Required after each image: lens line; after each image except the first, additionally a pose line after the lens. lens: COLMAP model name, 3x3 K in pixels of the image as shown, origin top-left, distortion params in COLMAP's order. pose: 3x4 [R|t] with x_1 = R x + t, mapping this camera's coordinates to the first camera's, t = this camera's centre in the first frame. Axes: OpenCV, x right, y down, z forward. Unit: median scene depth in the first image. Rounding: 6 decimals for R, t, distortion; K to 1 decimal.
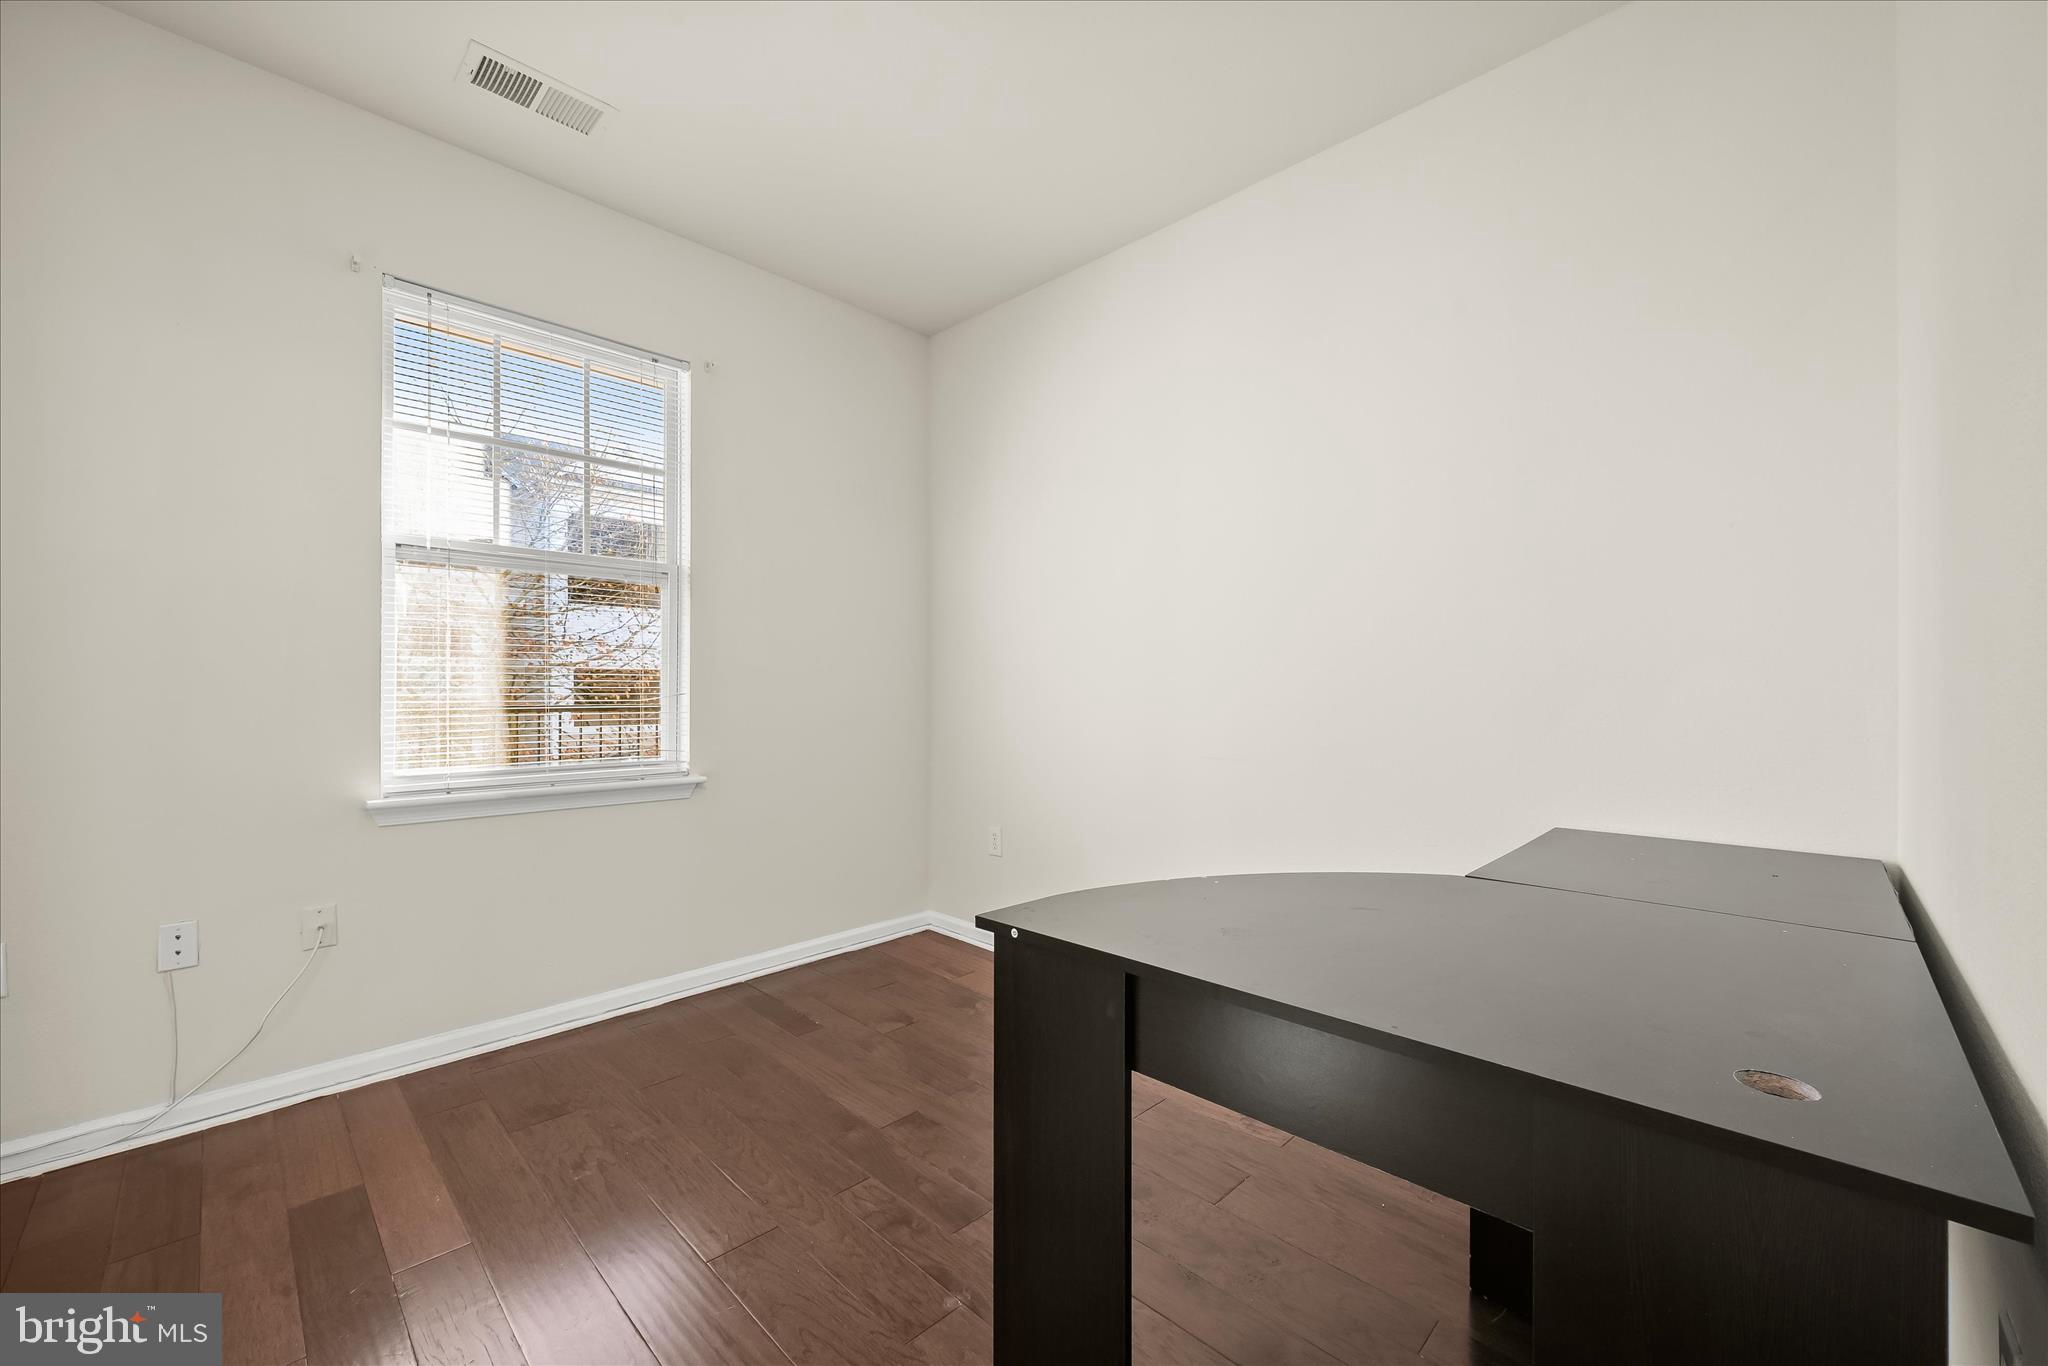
lens RADIAL K [[808.4, 0, 1034.9], [0, 808.4, 687.6], [0, 0, 1]] dist [-0.000786, -0.000162]
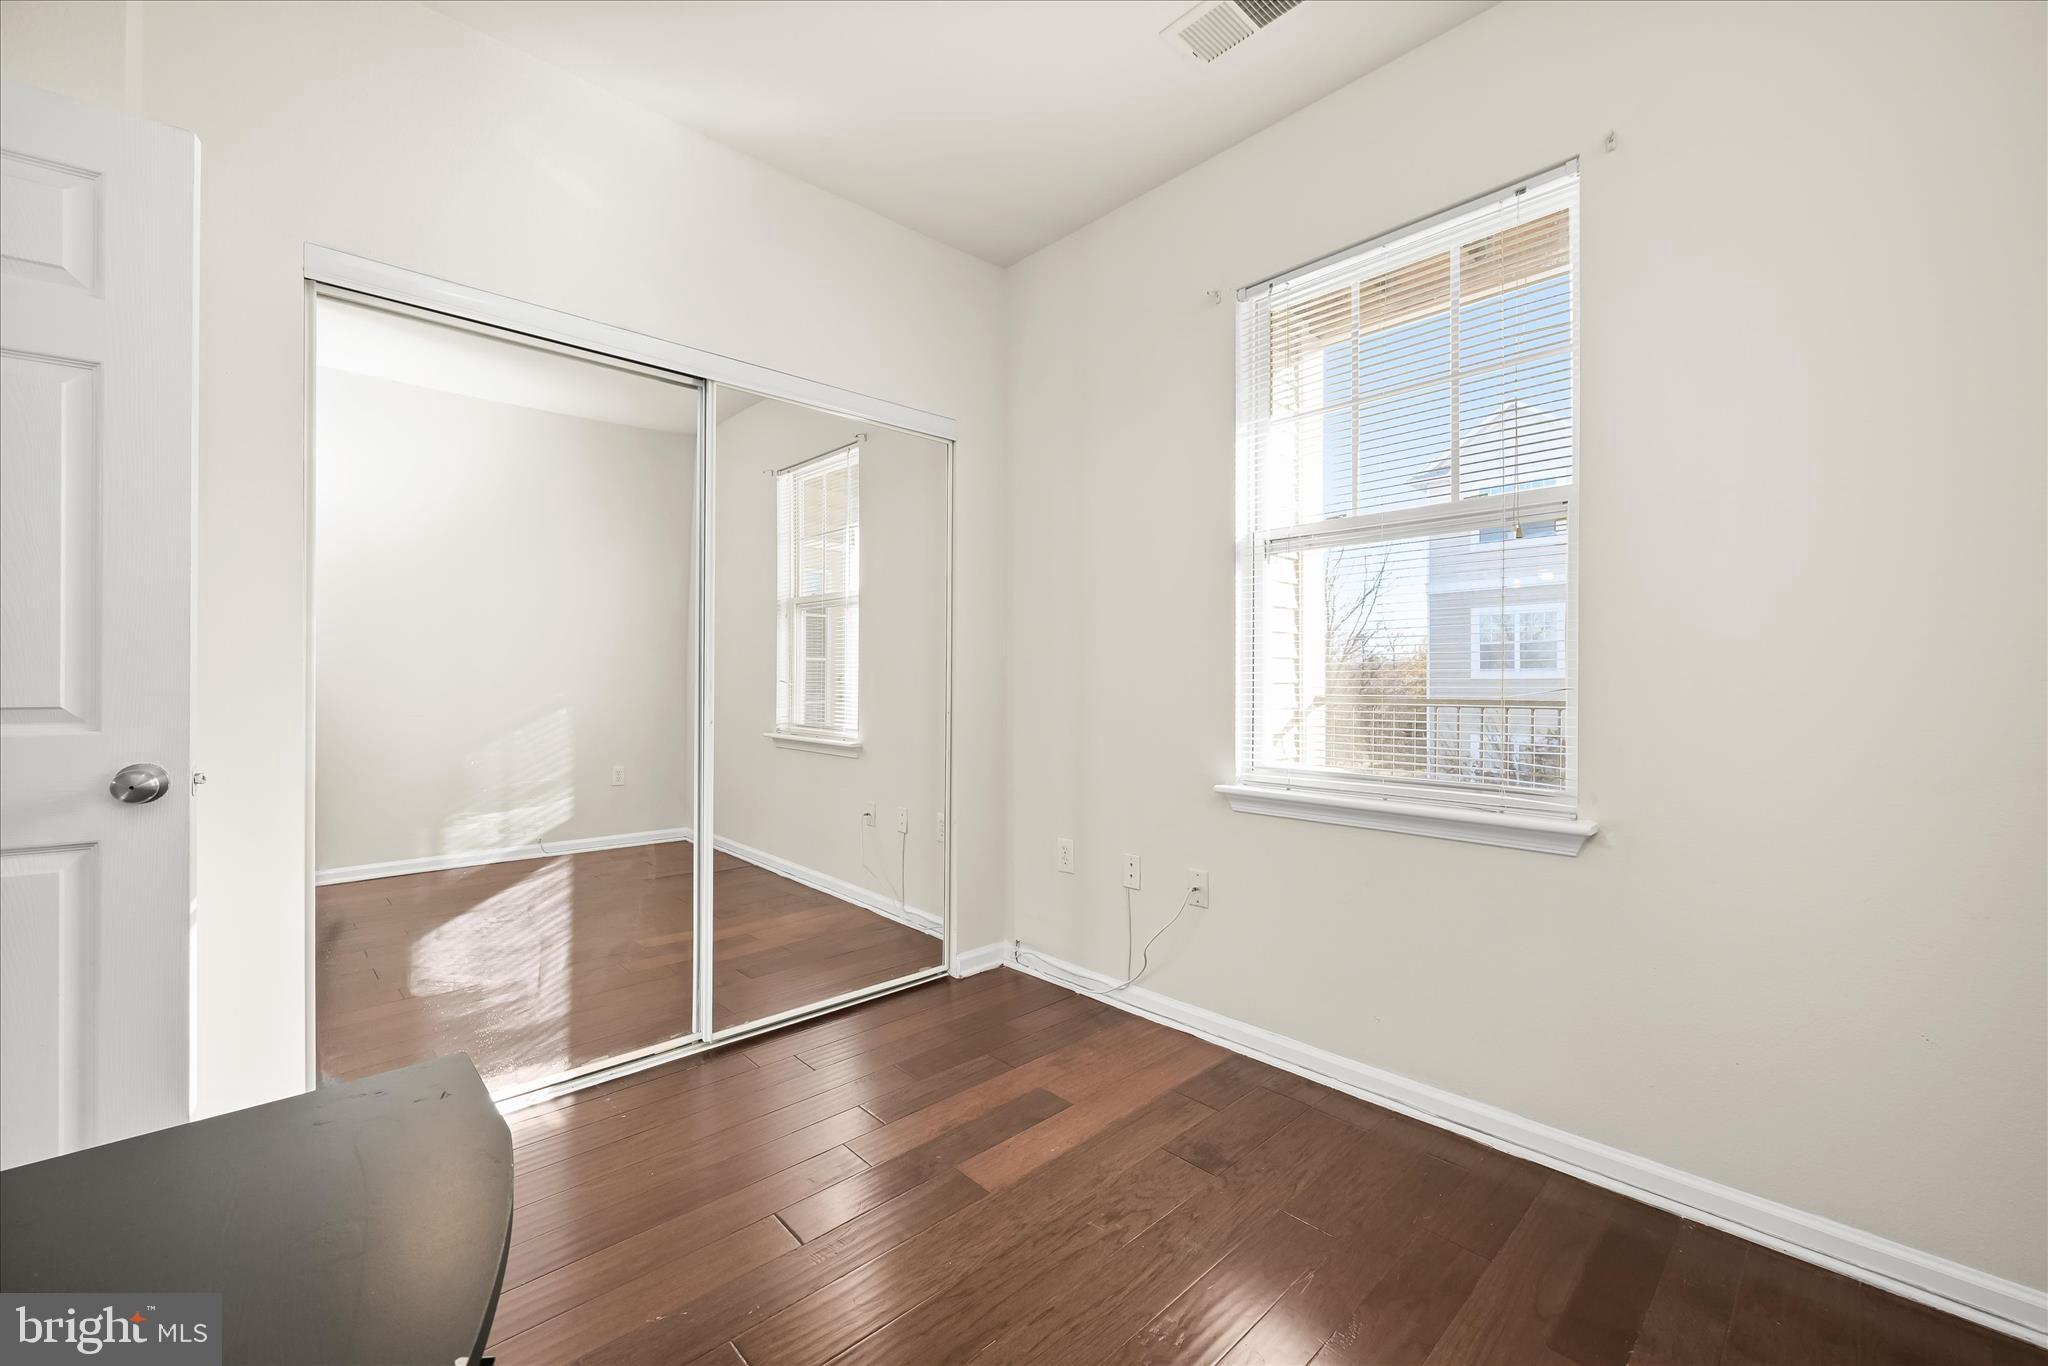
lens RADIAL K [[808.4, 0, 1034.9], [0, 808.4, 687.6], [0, 0, 1]] dist [-0.000786, -0.000162]
pose [[-0.030592, -0.000090, -0.999532, 0.263689], [-0.003520, 0.999994, 0.000018, 0.010671], [0.999526, 0.003519, -0.030593, 0.771187]]
